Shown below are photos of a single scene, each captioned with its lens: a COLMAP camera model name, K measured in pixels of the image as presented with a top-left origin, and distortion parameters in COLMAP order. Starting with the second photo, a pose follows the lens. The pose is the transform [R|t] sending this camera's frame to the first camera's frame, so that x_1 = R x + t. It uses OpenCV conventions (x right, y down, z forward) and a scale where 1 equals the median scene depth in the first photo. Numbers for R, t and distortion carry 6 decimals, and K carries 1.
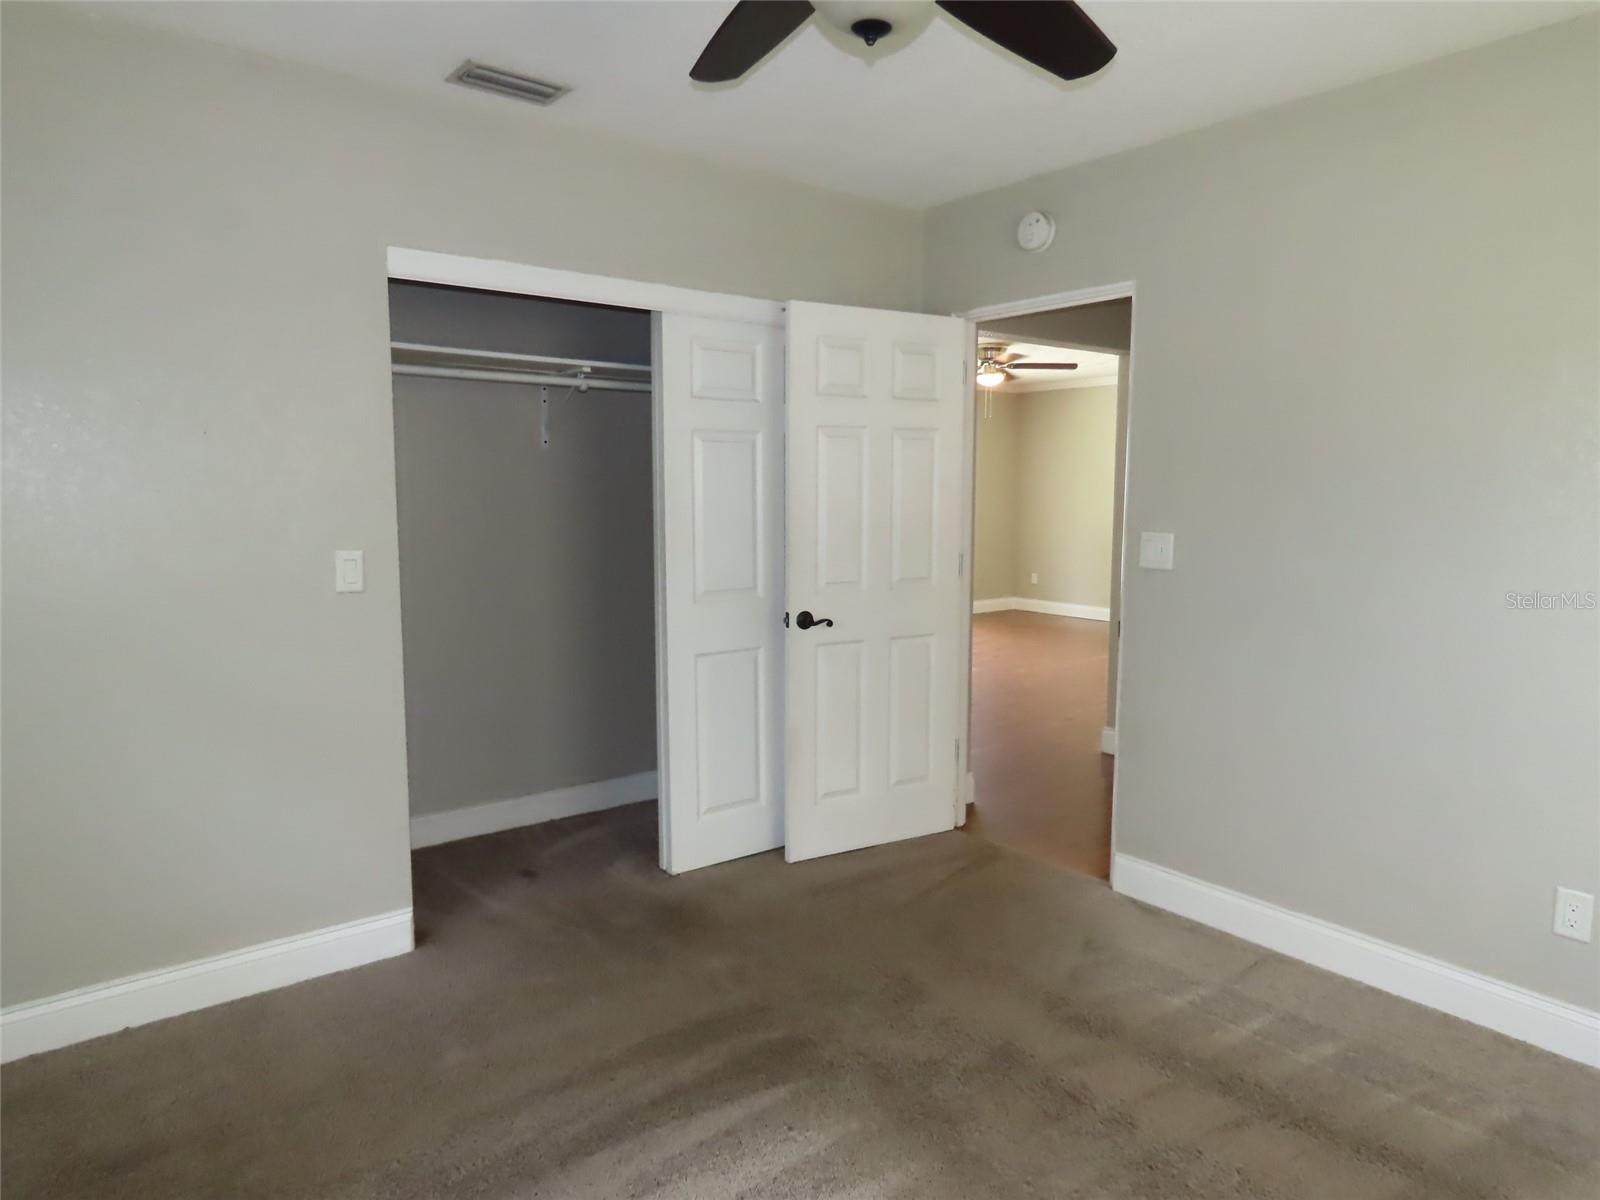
lens RADIAL K [[1002.5, 0, 814.4], [0, 1002.5, 612.6], [0, 0, 1]] dist [-0.011706, 0.003548]
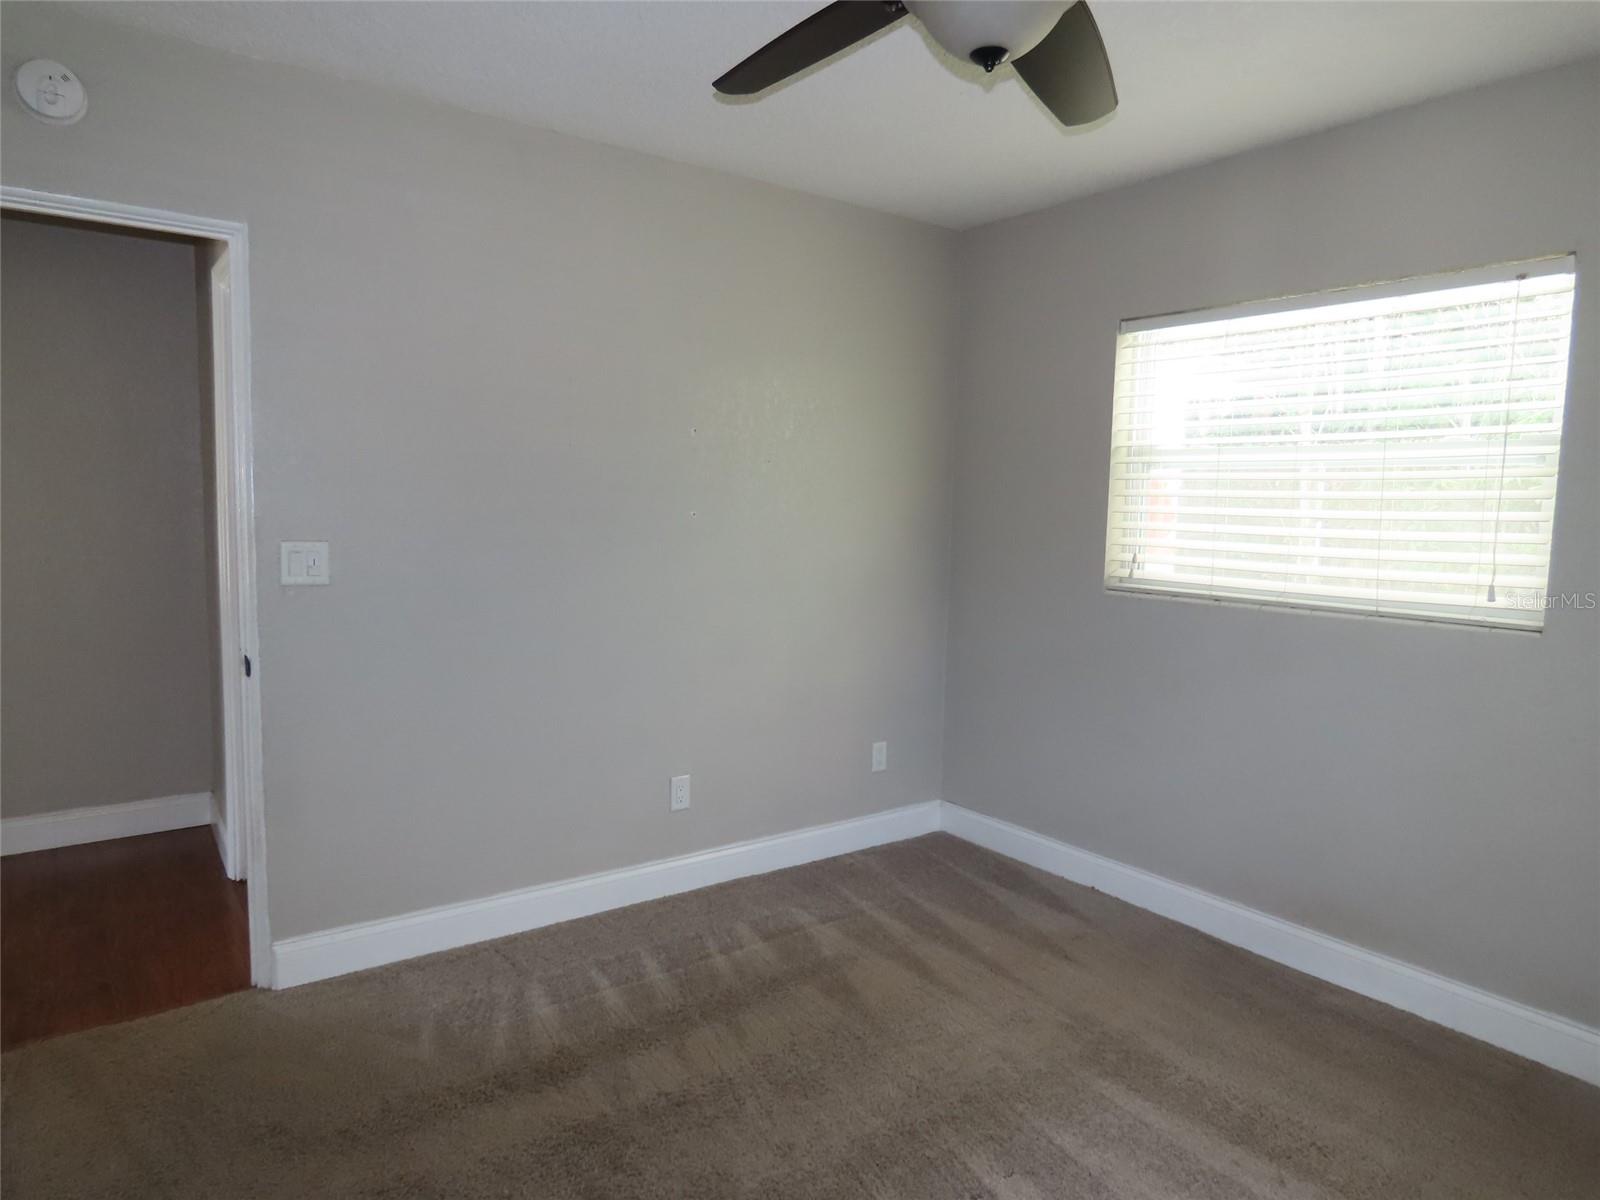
lens RADIAL K [[1002.5, 0, 812.7], [0, 1002.5, 608.6], [0, 0, 1]] dist [-0.011706, 0.003548]
pose [[0.031445, -0.113024, 0.993094, -0.563747], [0.100924, 0.988867, 0.109348, -0.086180], [-0.994397, 0.096788, 0.042502, 0.647169]]
